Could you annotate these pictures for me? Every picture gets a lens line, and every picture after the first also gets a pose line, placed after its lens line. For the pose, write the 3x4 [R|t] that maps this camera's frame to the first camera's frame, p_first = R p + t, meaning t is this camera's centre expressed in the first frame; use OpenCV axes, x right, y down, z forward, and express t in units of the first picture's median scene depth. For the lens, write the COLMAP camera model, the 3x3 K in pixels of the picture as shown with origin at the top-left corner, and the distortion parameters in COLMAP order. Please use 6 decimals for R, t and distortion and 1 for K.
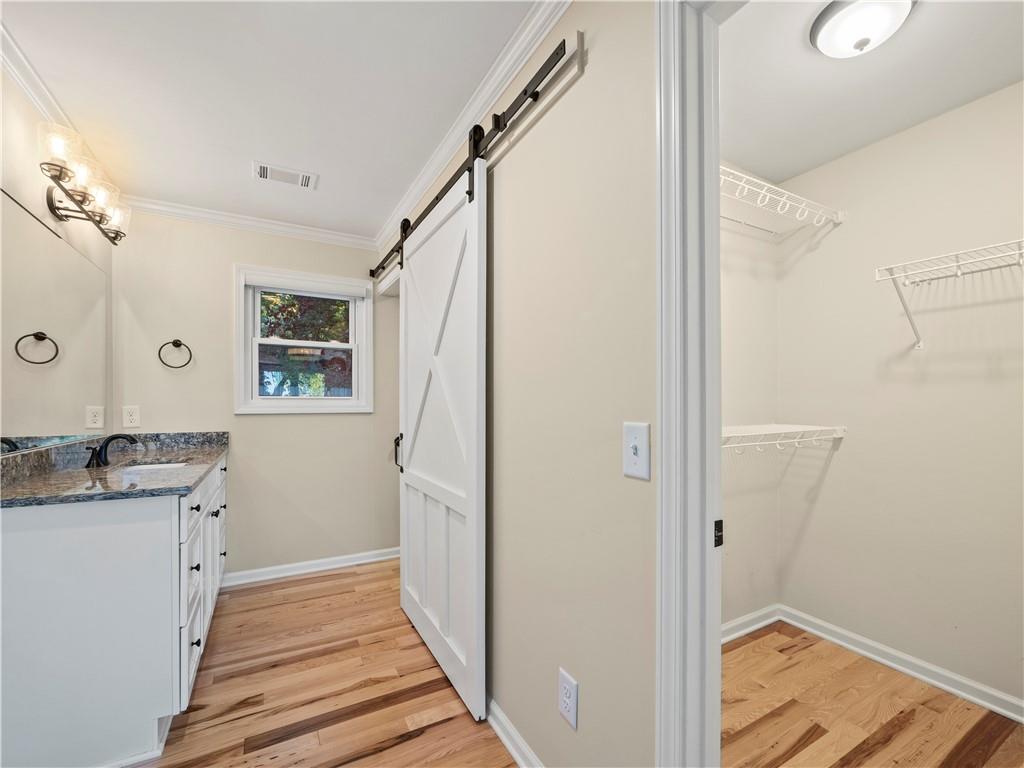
lens RADIAL K [[434.8, 0, 506.1], [0, 434.8, 402.7], [0, 0, 1]] dist [-0.004526, 0.000585]
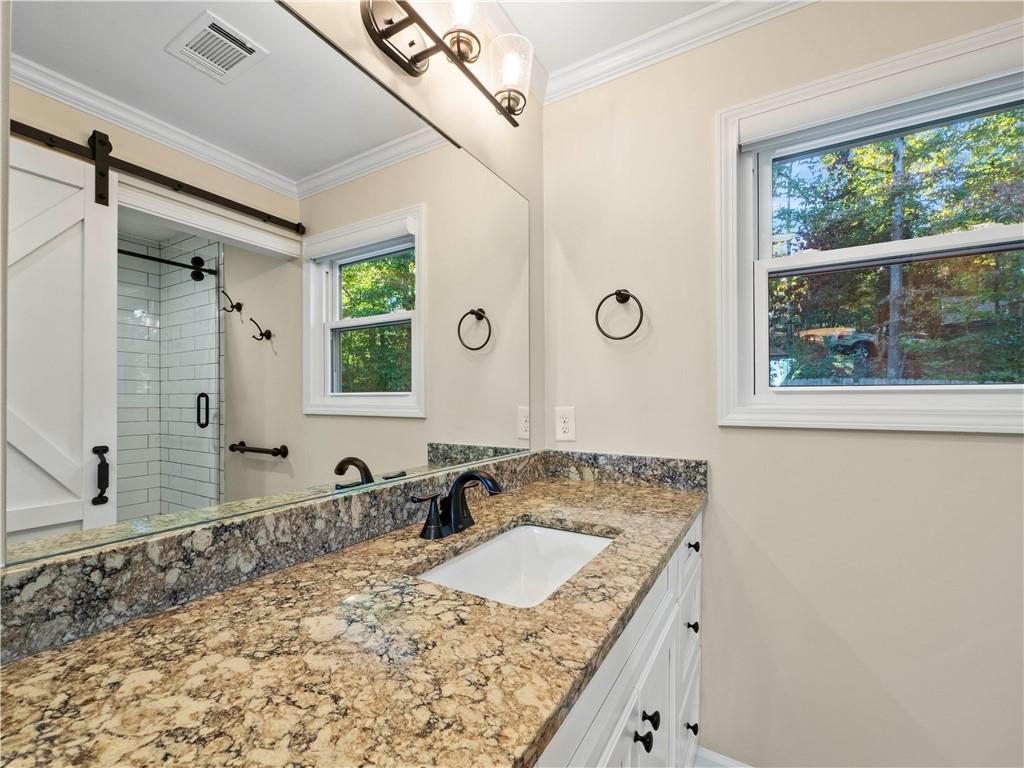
lens RADIAL K [[434.8, 0, 515.3], [0, 434.8, 398.7], [0, 0, 1]] dist [-0.004526, 0.000585]
pose [[0.510380, -0.003225, -0.859943, -0.347837], [0.003880, 0.999991, -0.001448, -0.003113], [0.859940, -0.002598, 0.510388, 0.596575]]
